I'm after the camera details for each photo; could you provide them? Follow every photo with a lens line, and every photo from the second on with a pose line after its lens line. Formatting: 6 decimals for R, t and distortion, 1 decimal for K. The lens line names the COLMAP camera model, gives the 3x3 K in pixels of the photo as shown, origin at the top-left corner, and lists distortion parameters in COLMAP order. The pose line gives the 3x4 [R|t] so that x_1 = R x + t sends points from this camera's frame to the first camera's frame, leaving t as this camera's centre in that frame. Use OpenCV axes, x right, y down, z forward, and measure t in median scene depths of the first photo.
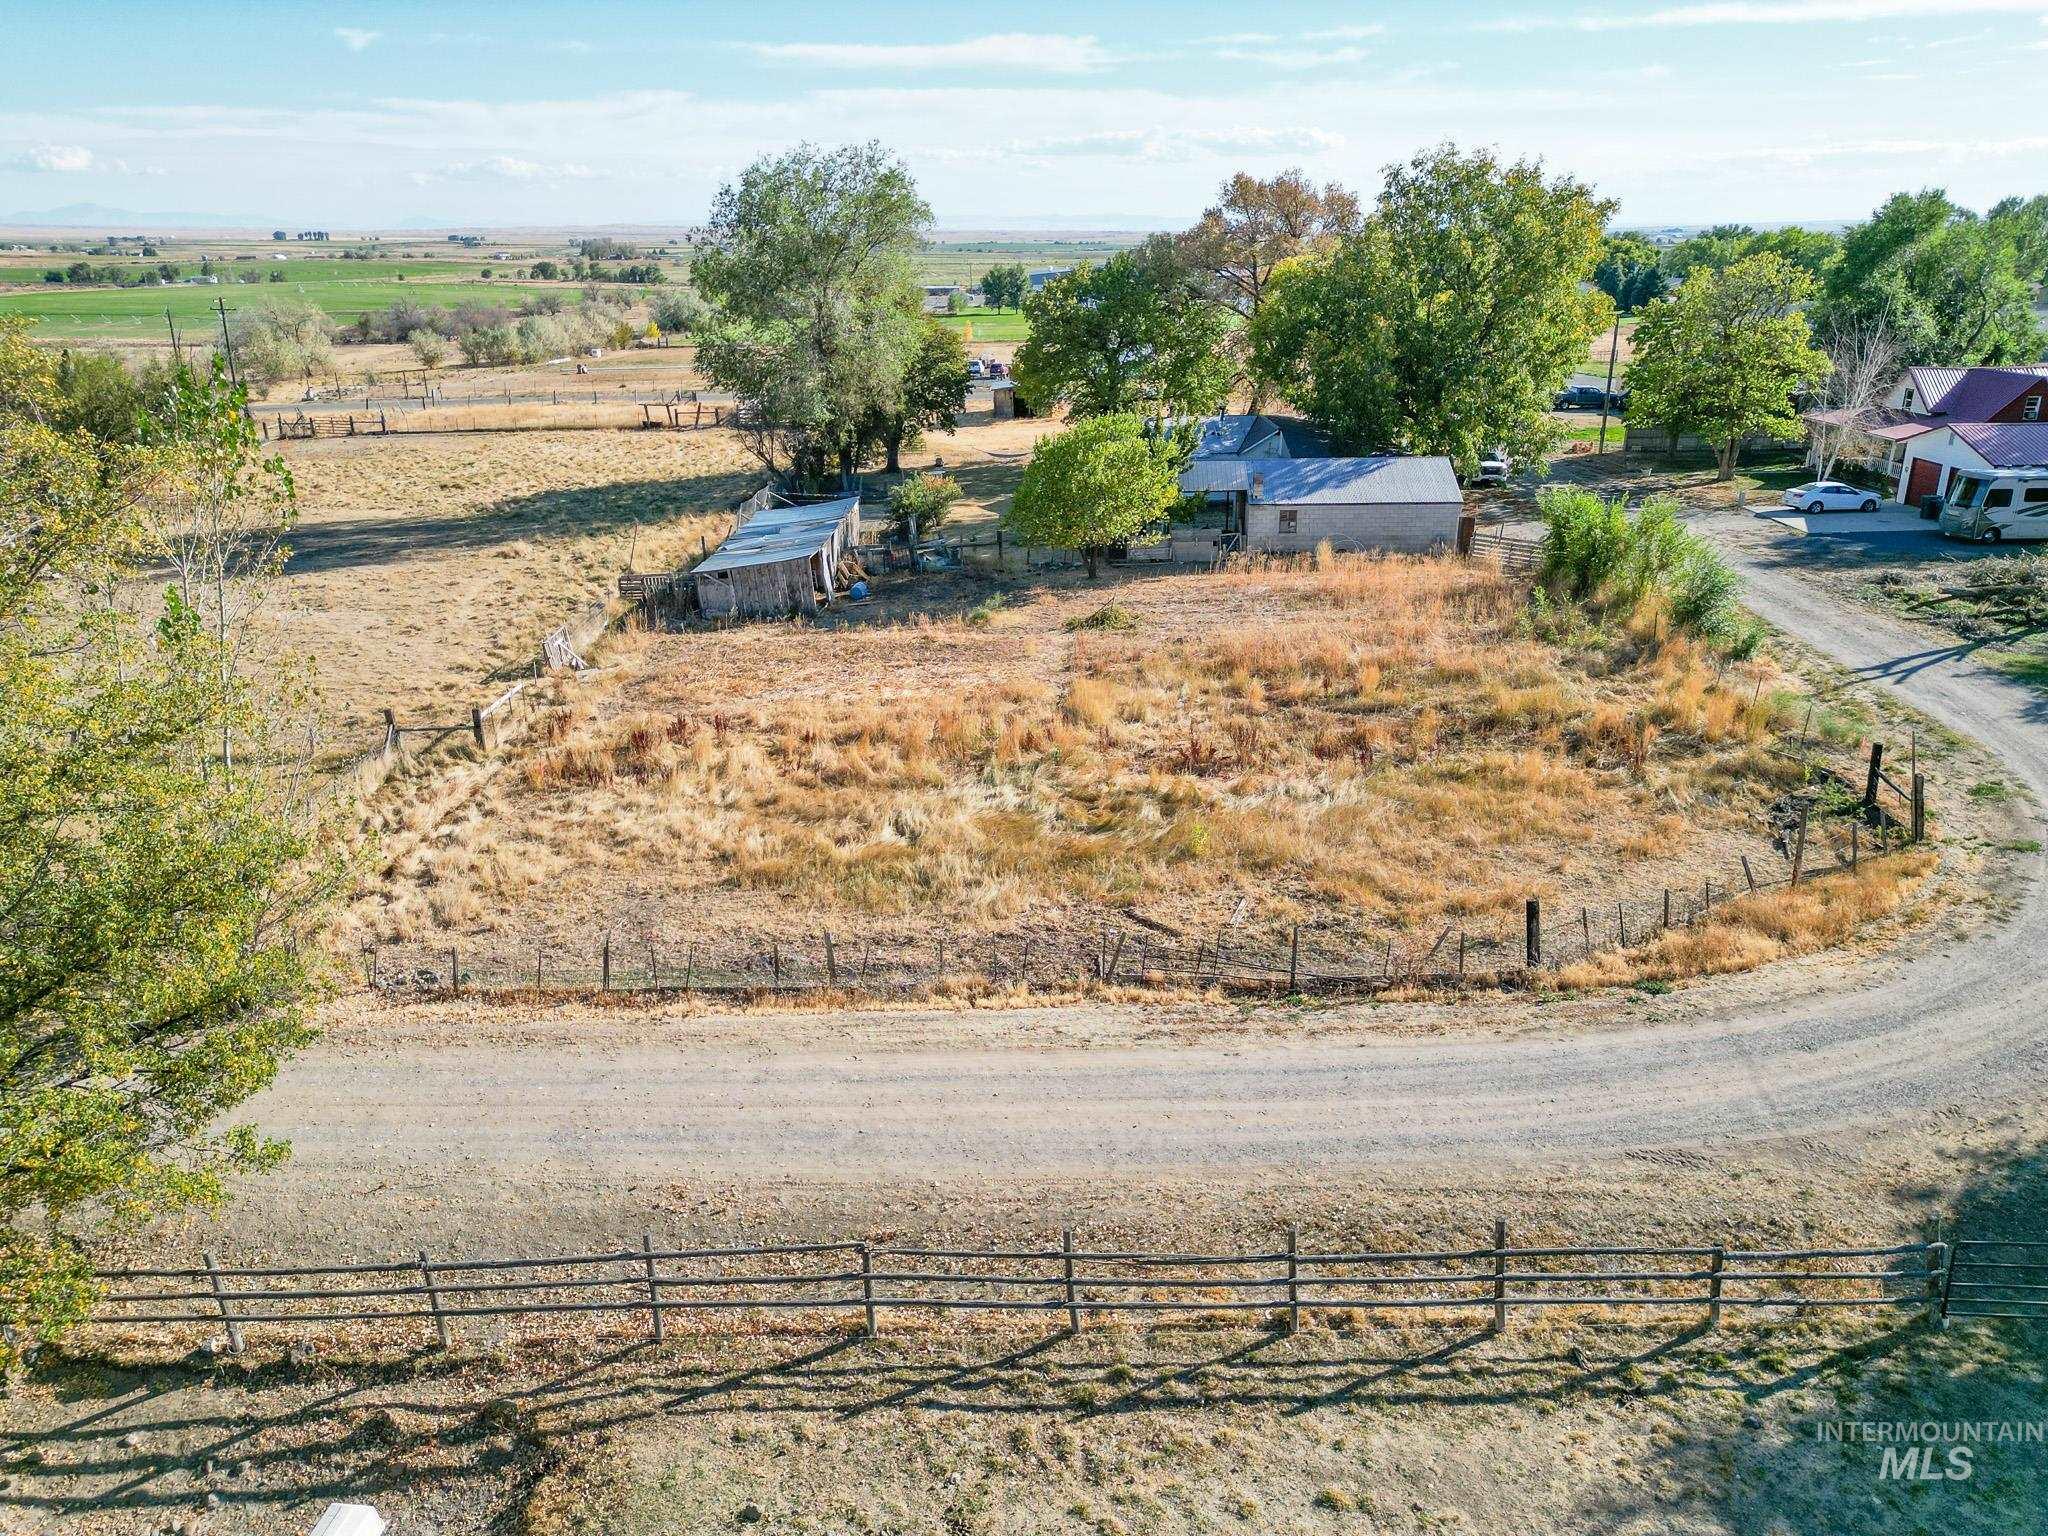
lens RADIAL K [[1432.1, 0, 1018.7], [0, 1432.1, 769.1], [0, 0, 1]] dist [0.059257, -0.053631]
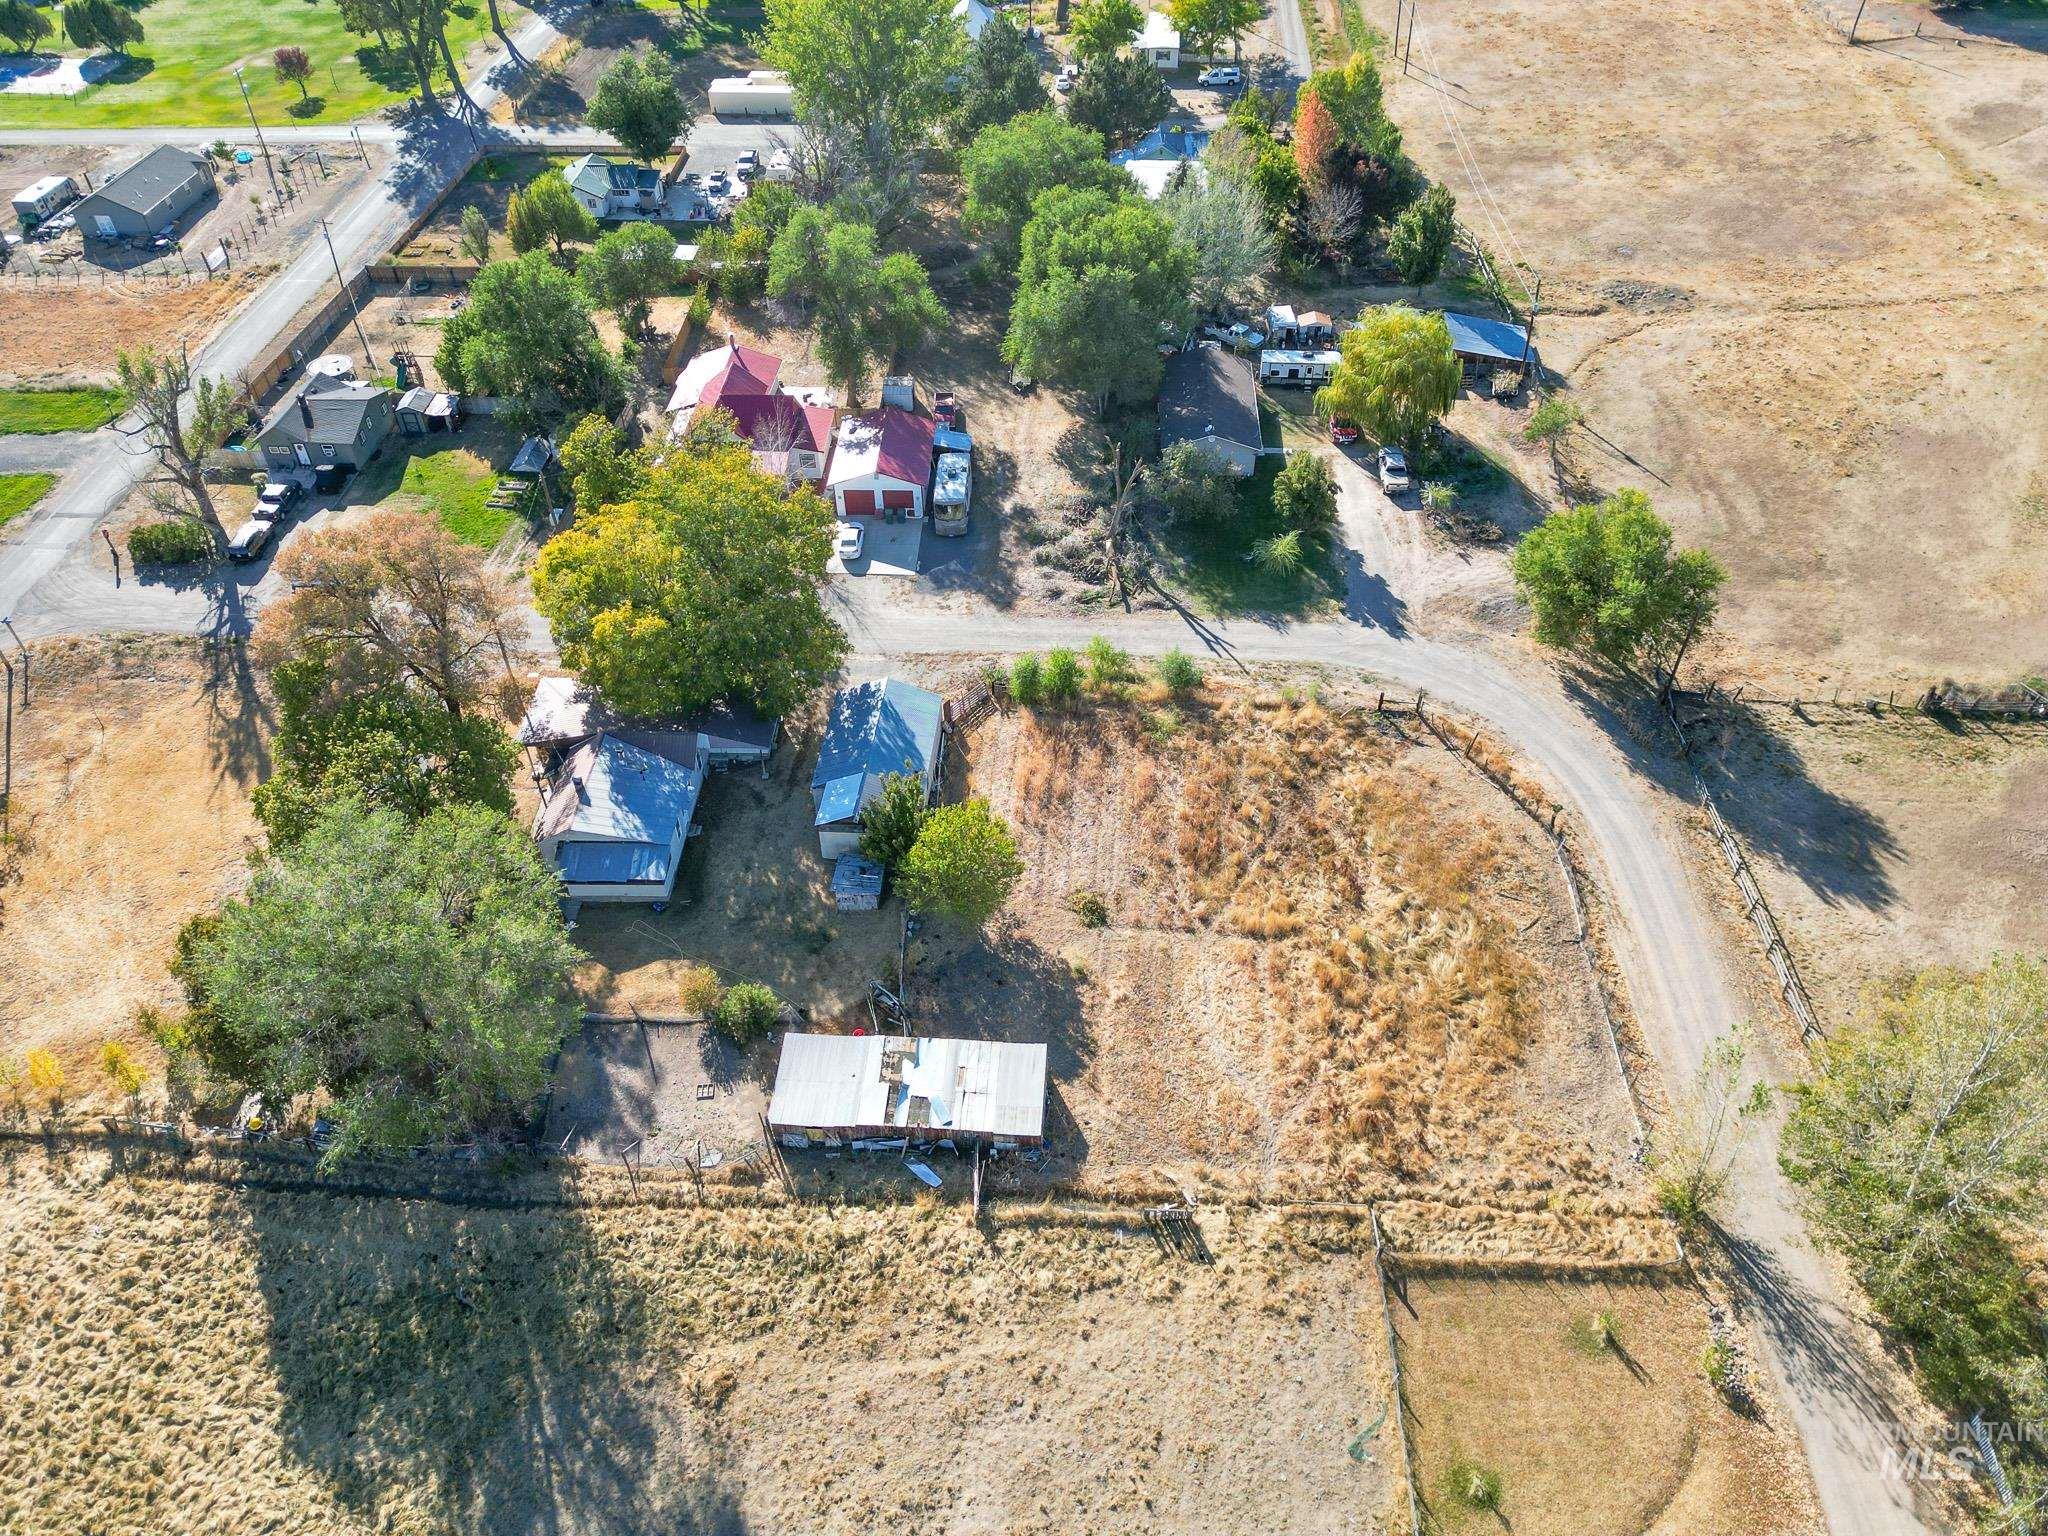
lens RADIAL K [[1432.1, 0, 1017.4], [0, 1432.1, 761.4], [0, 0, 1]] dist [0.059257, -0.053631]
pose [[0.038947, -0.666329, 0.744640, -1.294959], [0.366338, 0.702840, 0.609764, -1.553554], [-0.929666, 0.249041, 0.271475, 0.812451]]
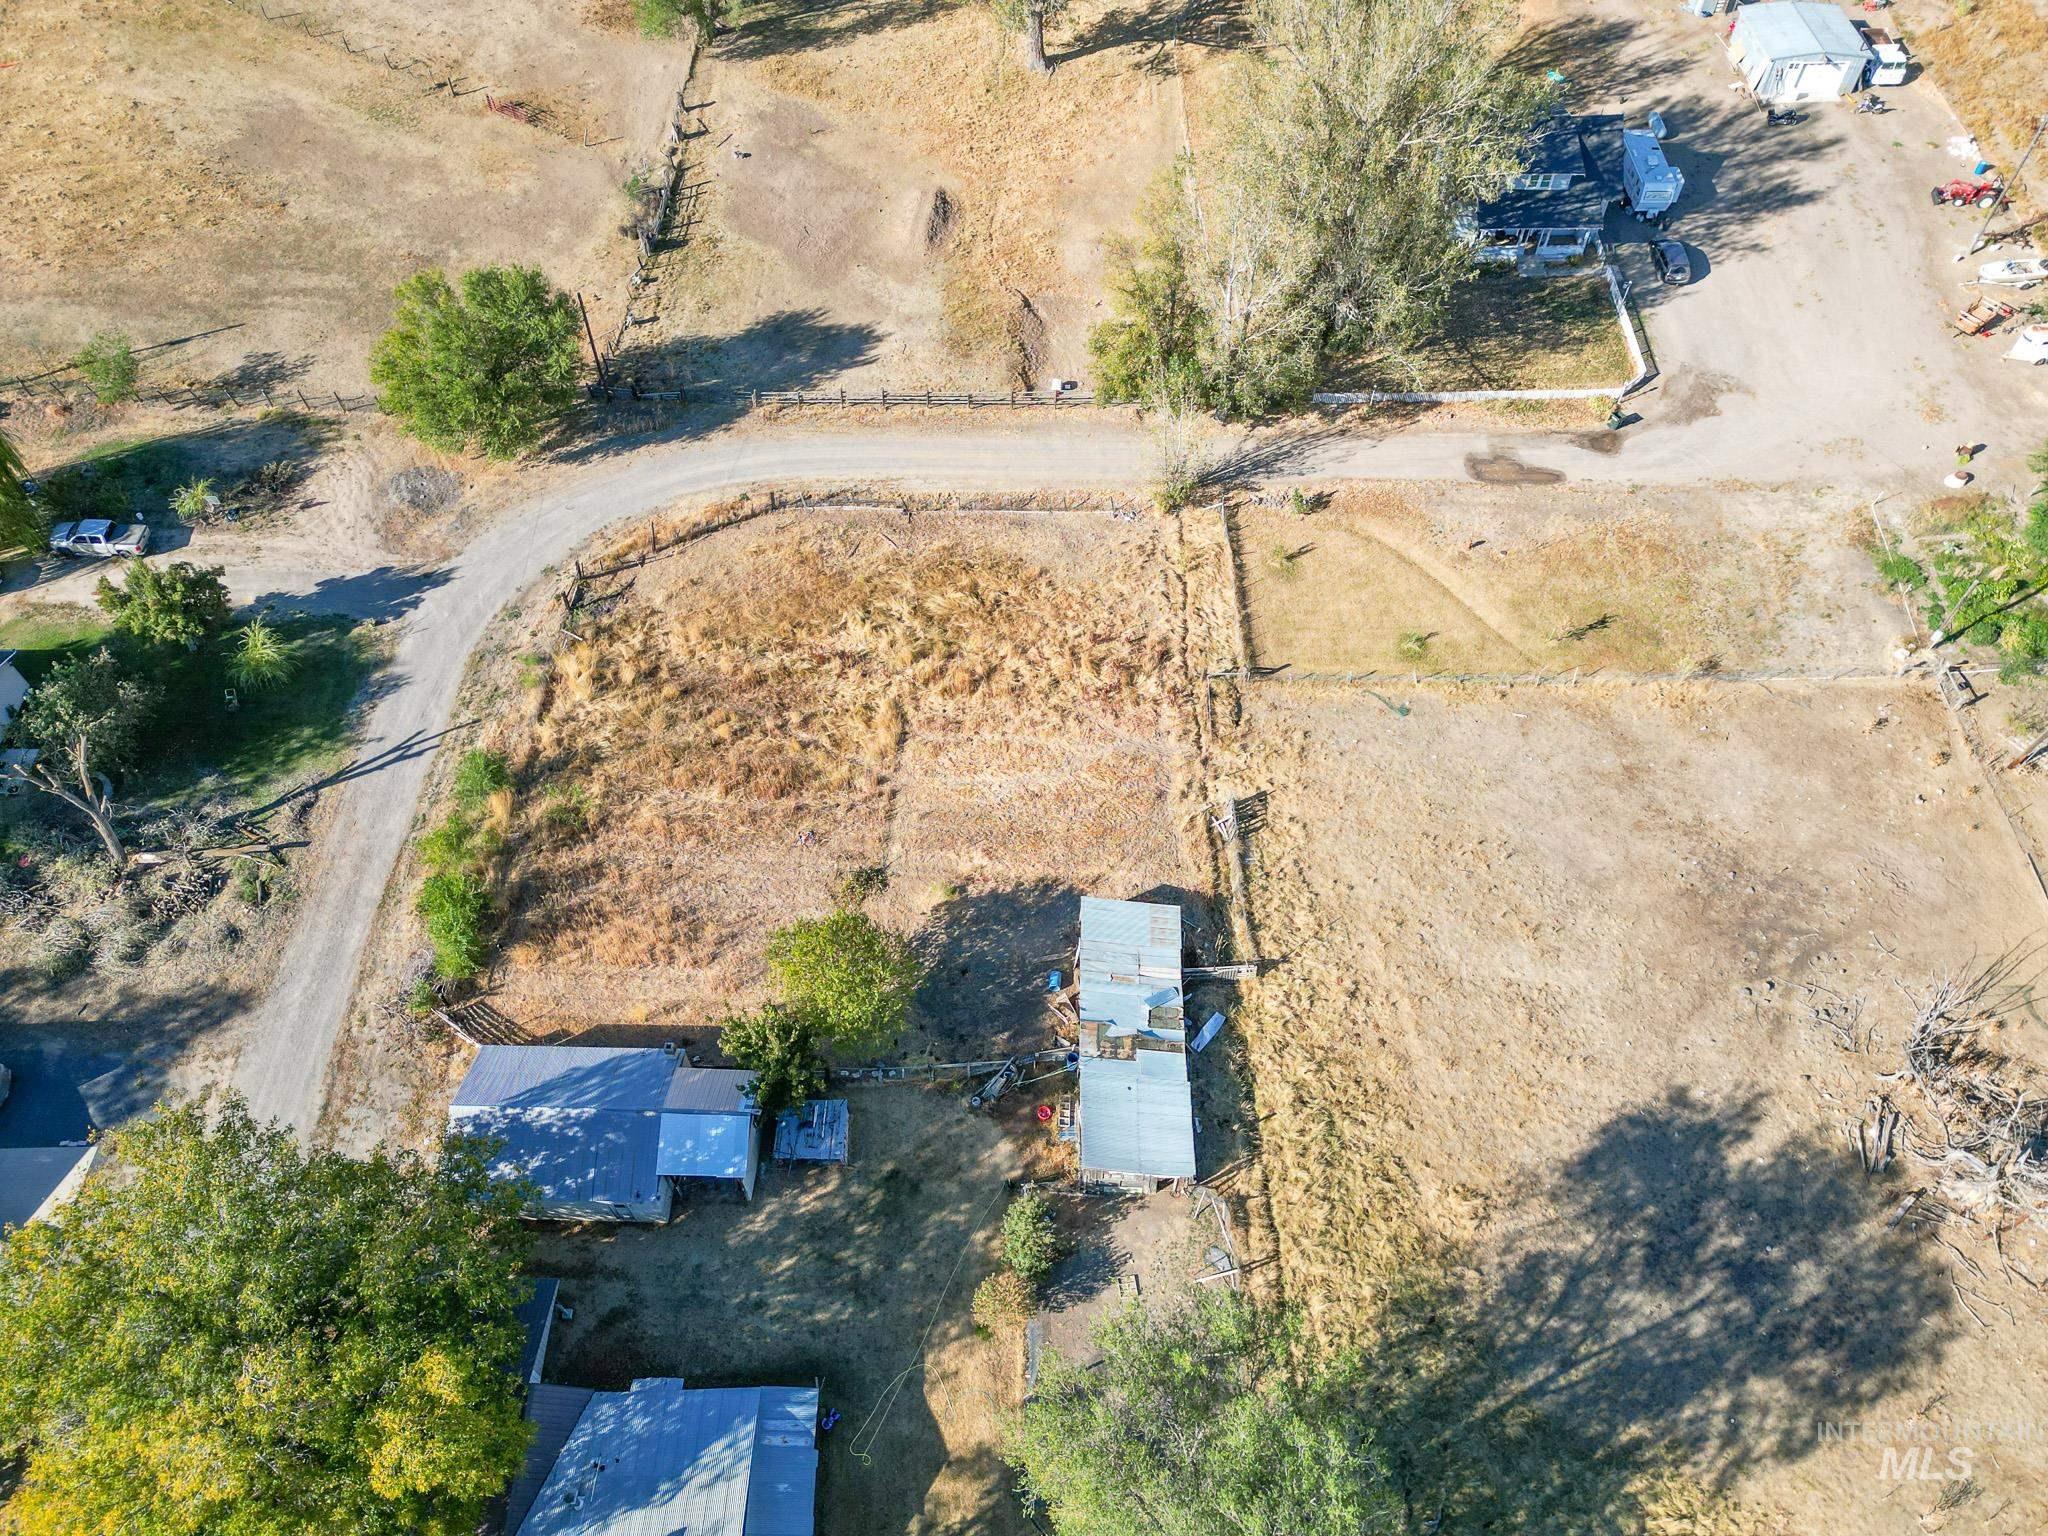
lens RADIAL K [[1432.1, 0, 1026.7], [0, 1432.1, 767.8], [0, 0, 1]] dist [0.059257, -0.053631]
pose [[-0.999772, 0.020458, 0.006189, -0.143954], [0.011634, 0.277960, 0.960522, -1.881694], [0.017930, 0.960375, -0.278135, 1.677552]]
